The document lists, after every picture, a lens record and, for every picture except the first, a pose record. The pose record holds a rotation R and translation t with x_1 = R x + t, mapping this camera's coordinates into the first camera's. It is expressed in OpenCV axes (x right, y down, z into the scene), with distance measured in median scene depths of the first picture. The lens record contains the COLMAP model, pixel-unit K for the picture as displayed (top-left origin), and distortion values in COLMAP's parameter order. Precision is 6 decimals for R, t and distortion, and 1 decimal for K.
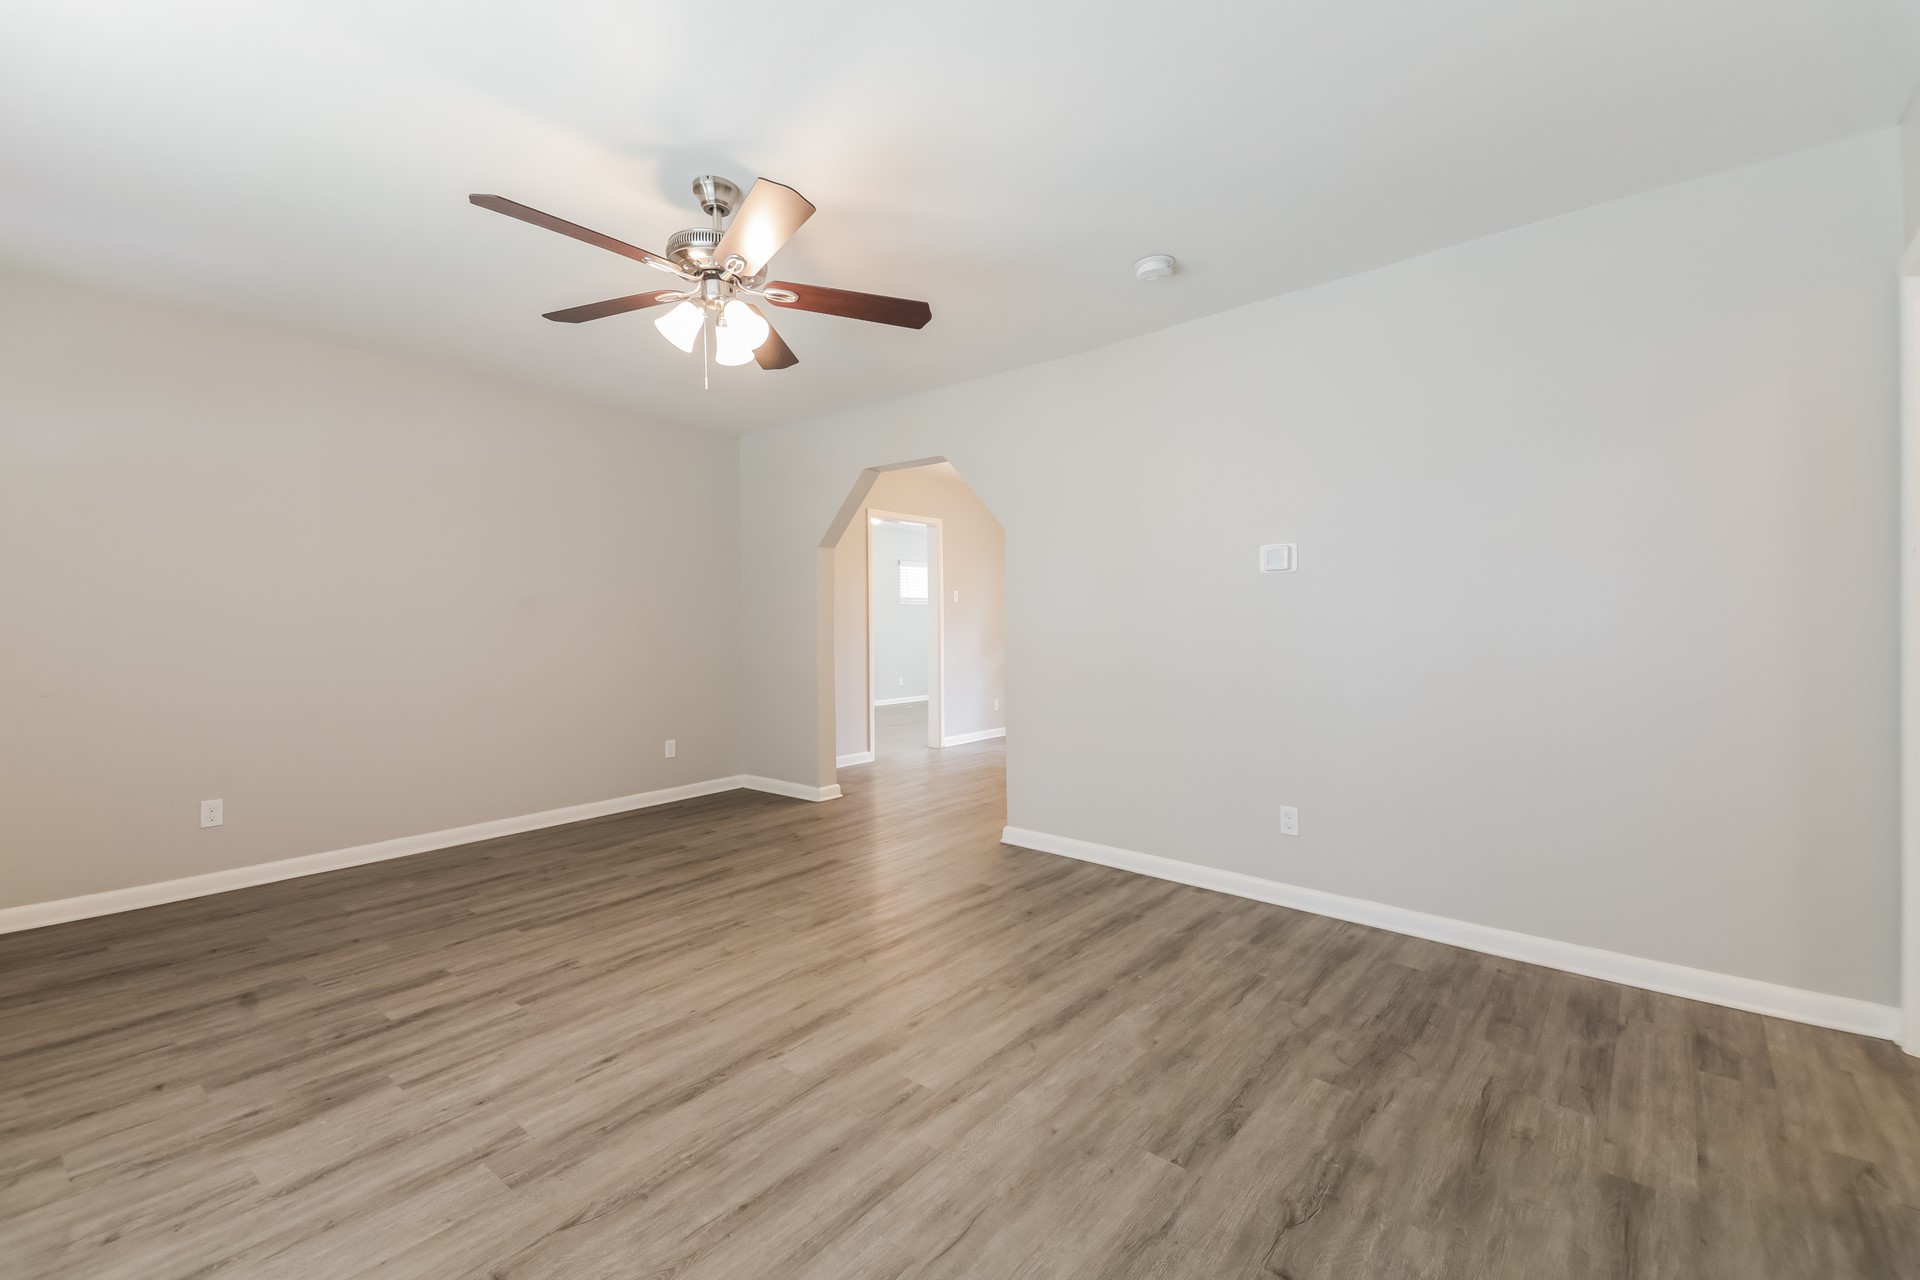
lens RADIAL K [[806.2, 0, 955.2], [0, 806.2, 625.9], [0, 0, 1]] dist [0.135423, -0.055270]
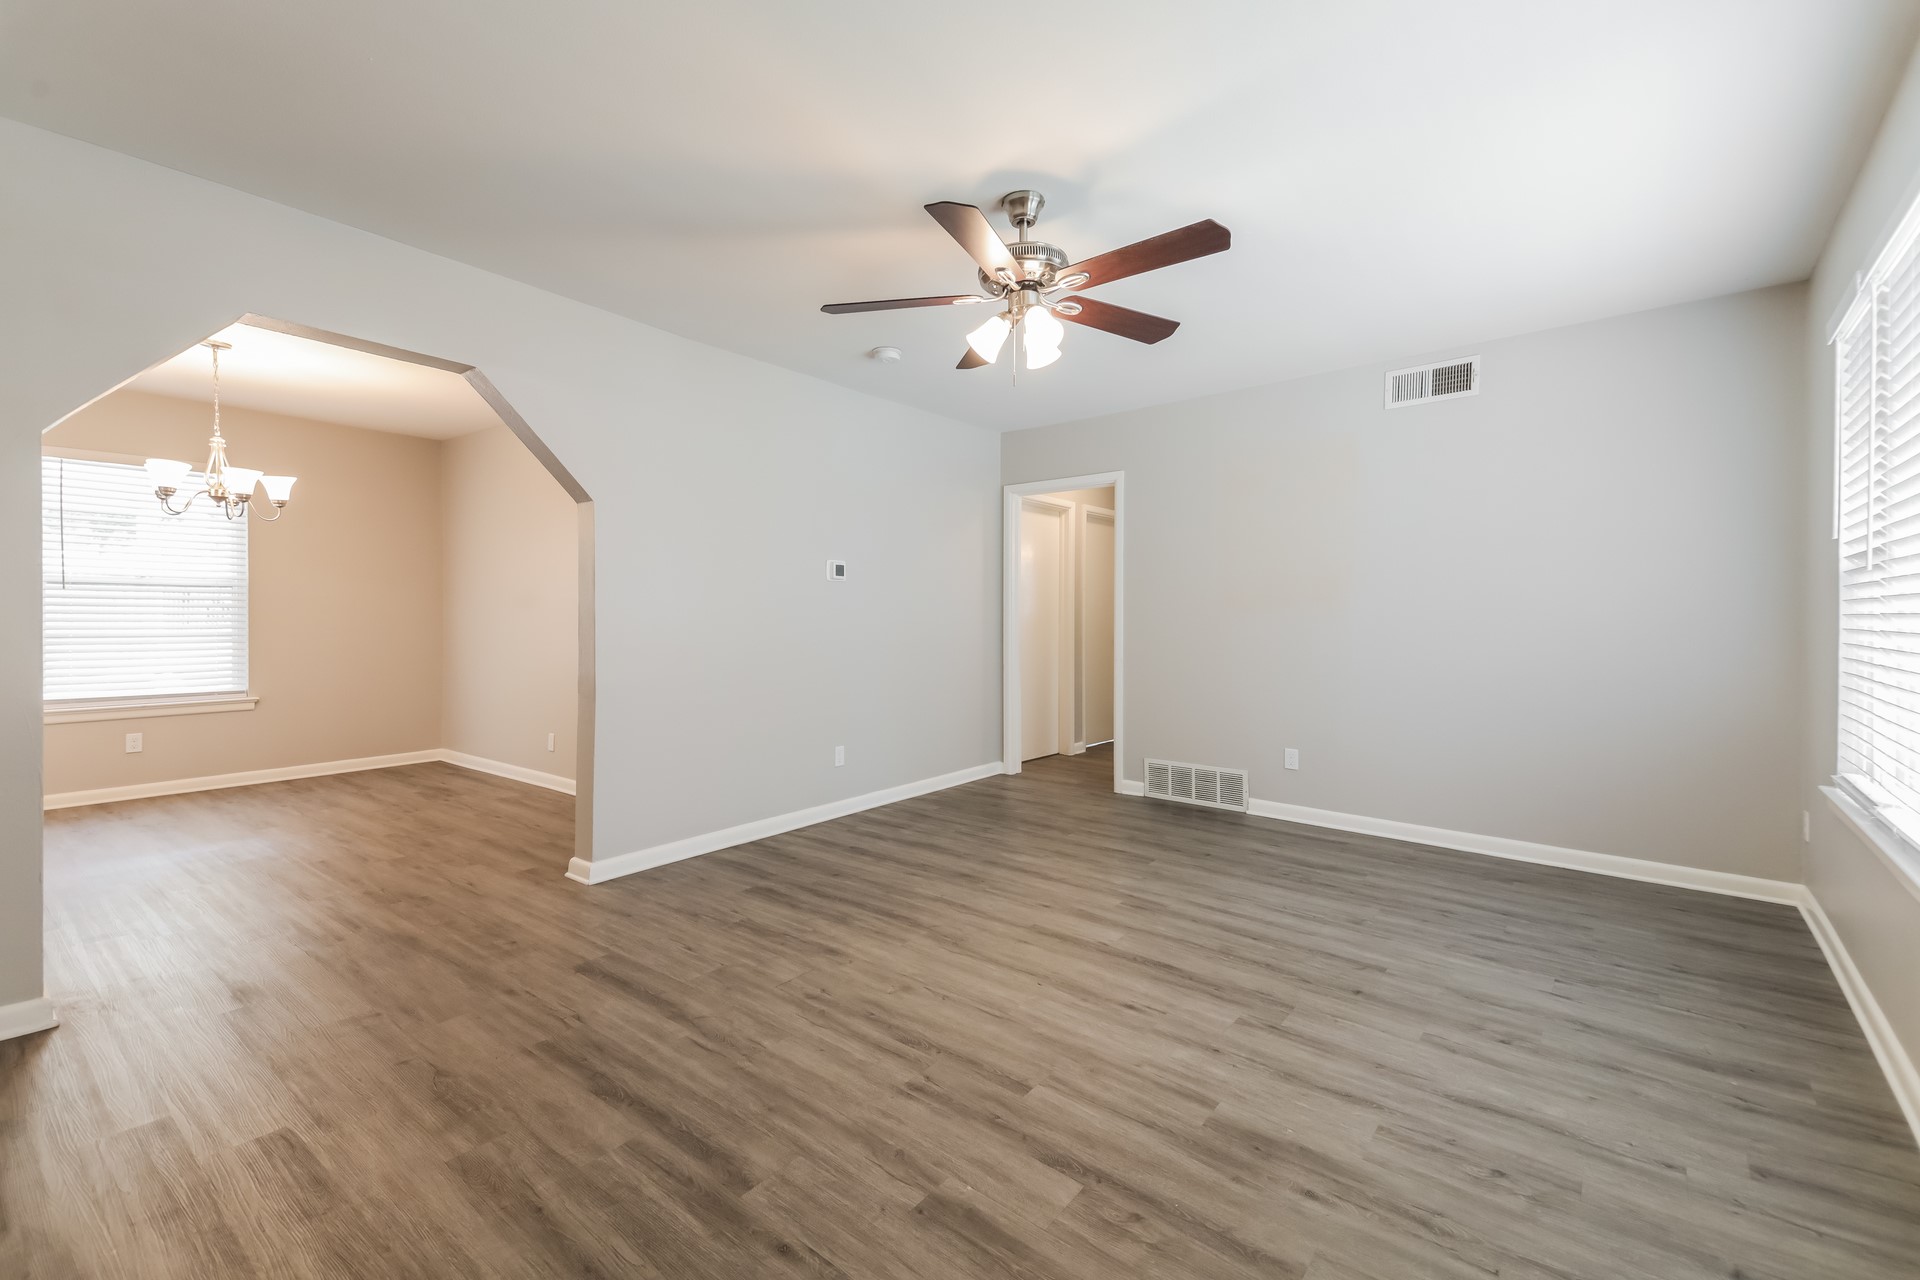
lens RADIAL K [[806.2, 0, 955.2], [0, 806.2, 625.9], [0, 0, 1]] dist [0.135423, -0.055270]
pose [[-0.020441, -0.007248, 0.999765, -1.358659], [0.001604, 0.999972, 0.007282, 0.003077], [-0.999790, 0.001753, -0.020429, 1.136679]]
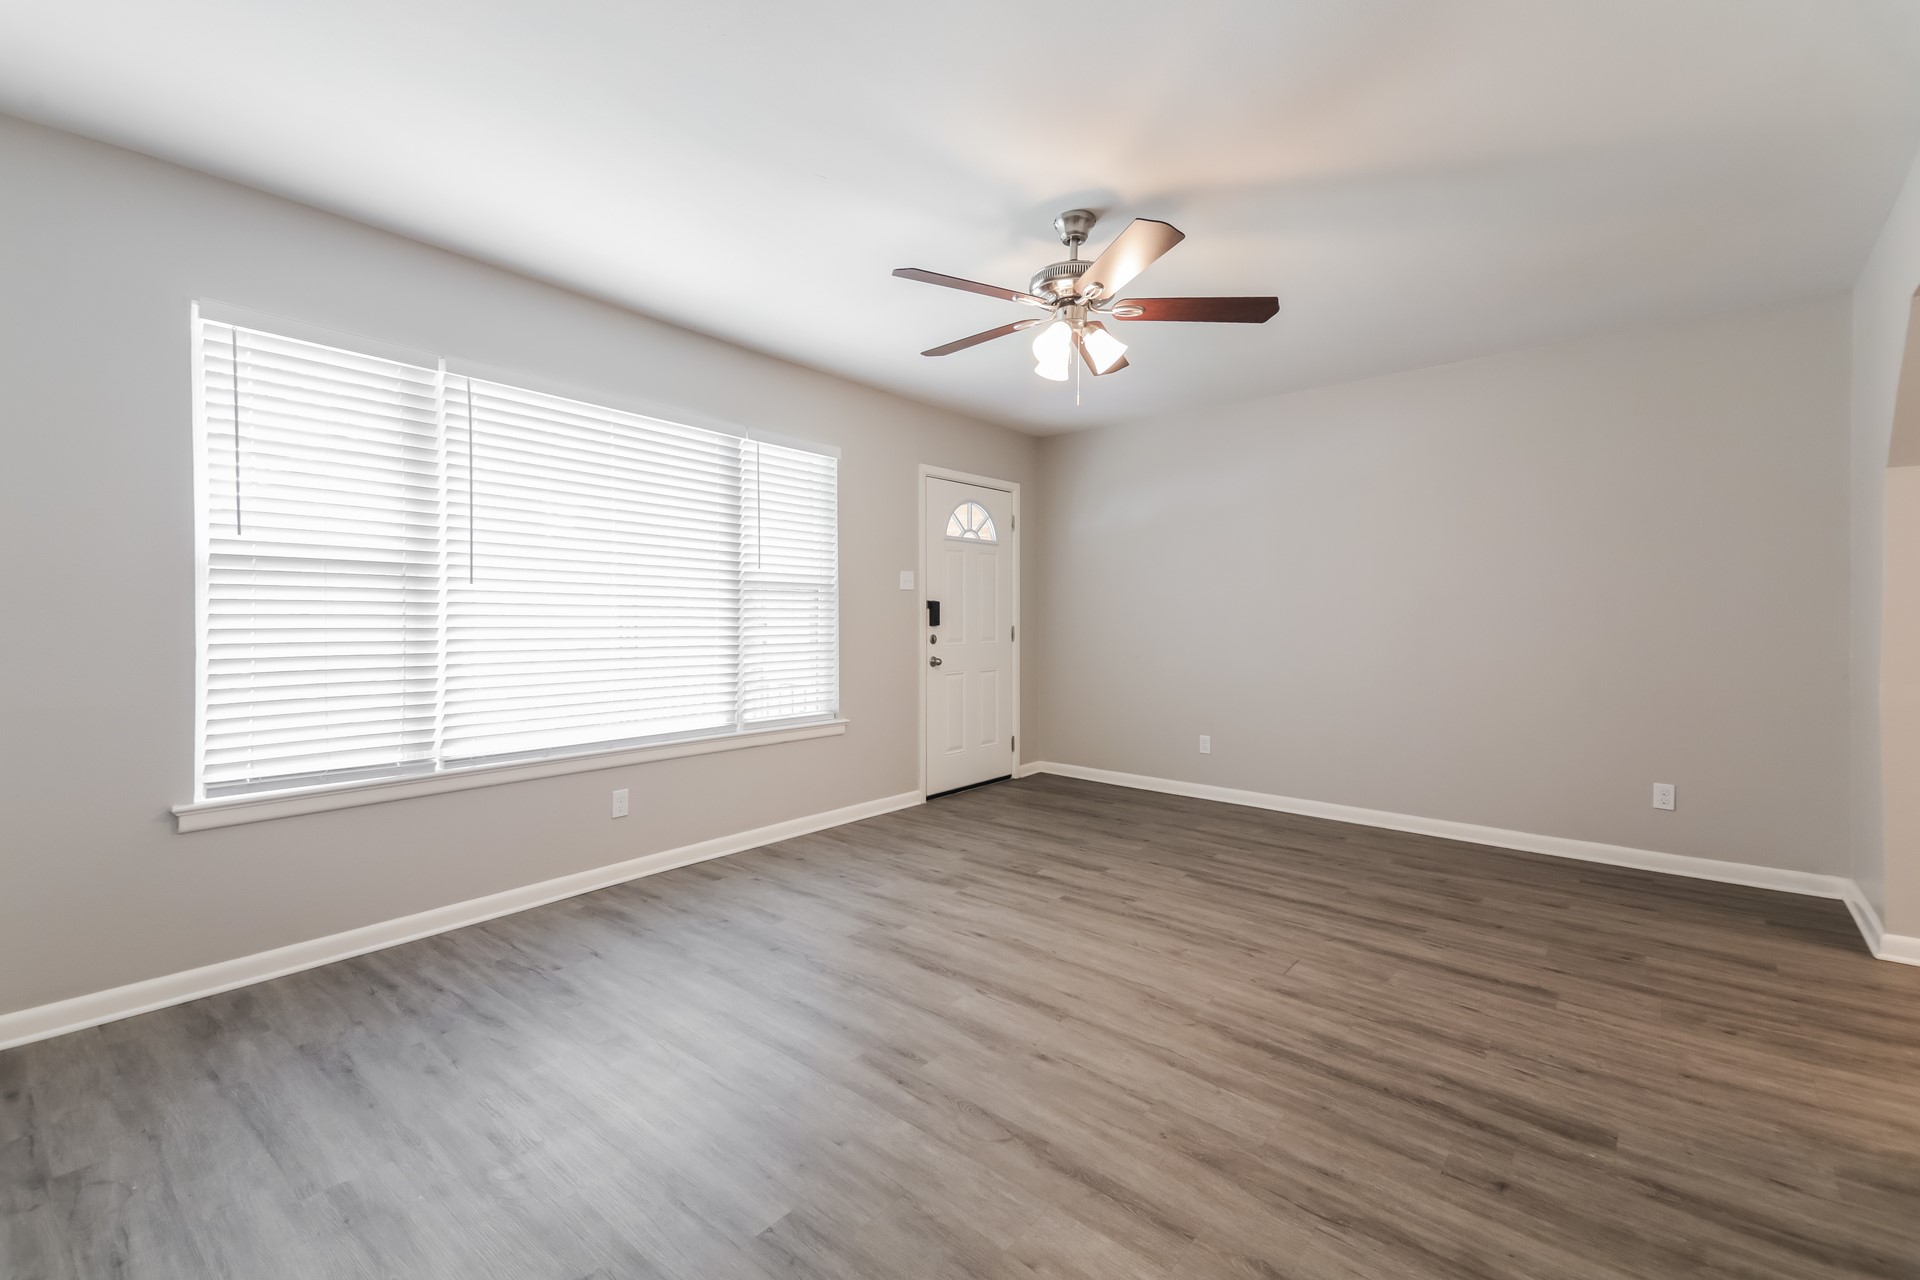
lens RADIAL K [[806.2, 0, 955.2], [0, 806.2, 625.9], [0, 0, 1]] dist [0.135423, -0.055270]
pose [[-0.002455, 0.012454, -0.999919, 0.829153], [-0.003929, 0.999915, 0.012463, -0.004379], [0.999989, 0.003959, -0.002406, 0.871710]]
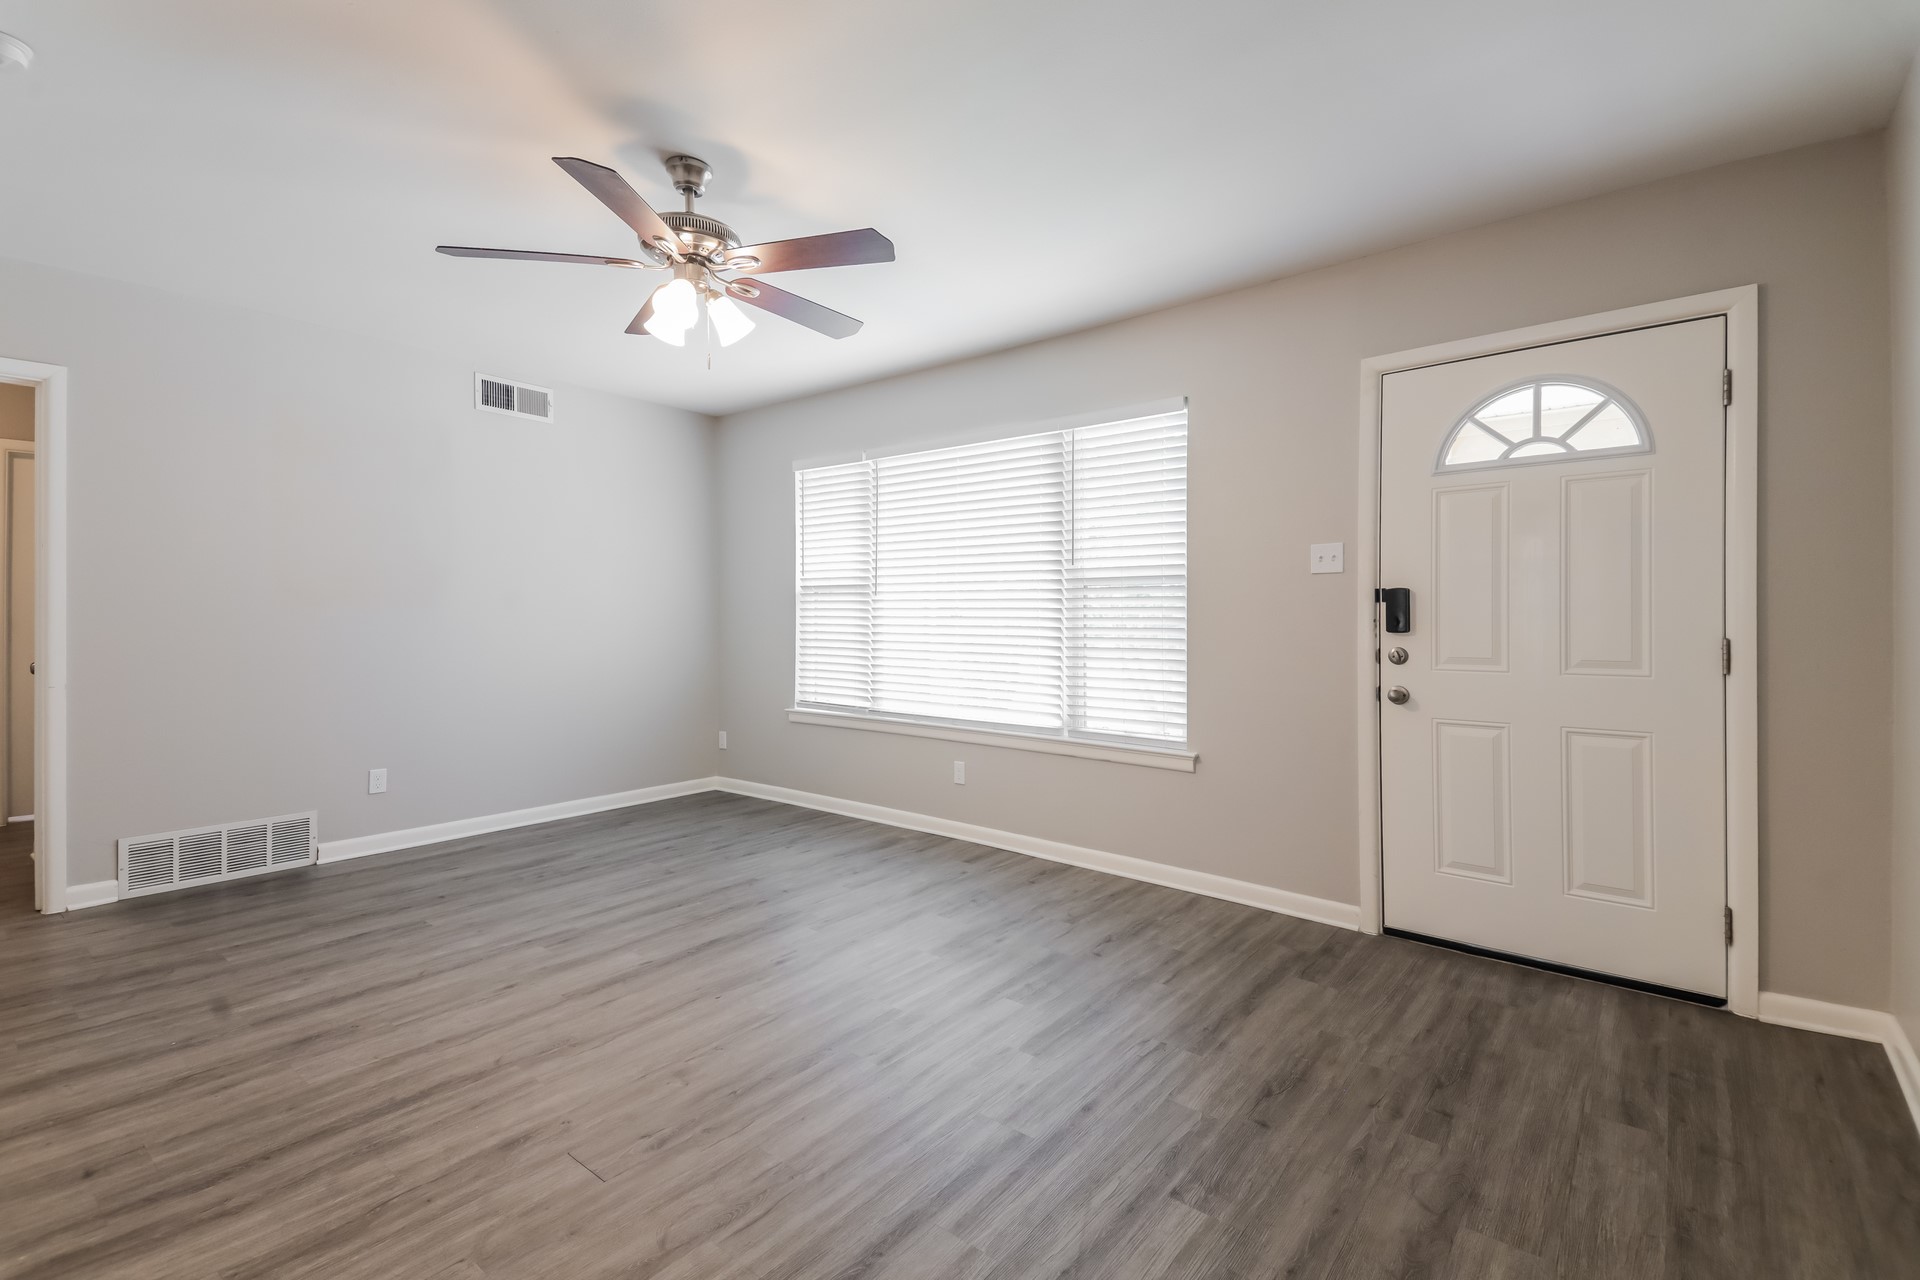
lens RADIAL K [[845.3, 0, 963.6], [0, 845.3, 638.1], [0, 0, 1]] dist [0.095814, -0.047913]
pose [[-0.999688, 0.000214, -0.024961, -0.592091], [-0.000485, 0.999608, 0.028003, -0.005731], [0.024958, 0.028006, -0.999296, 2.063471]]
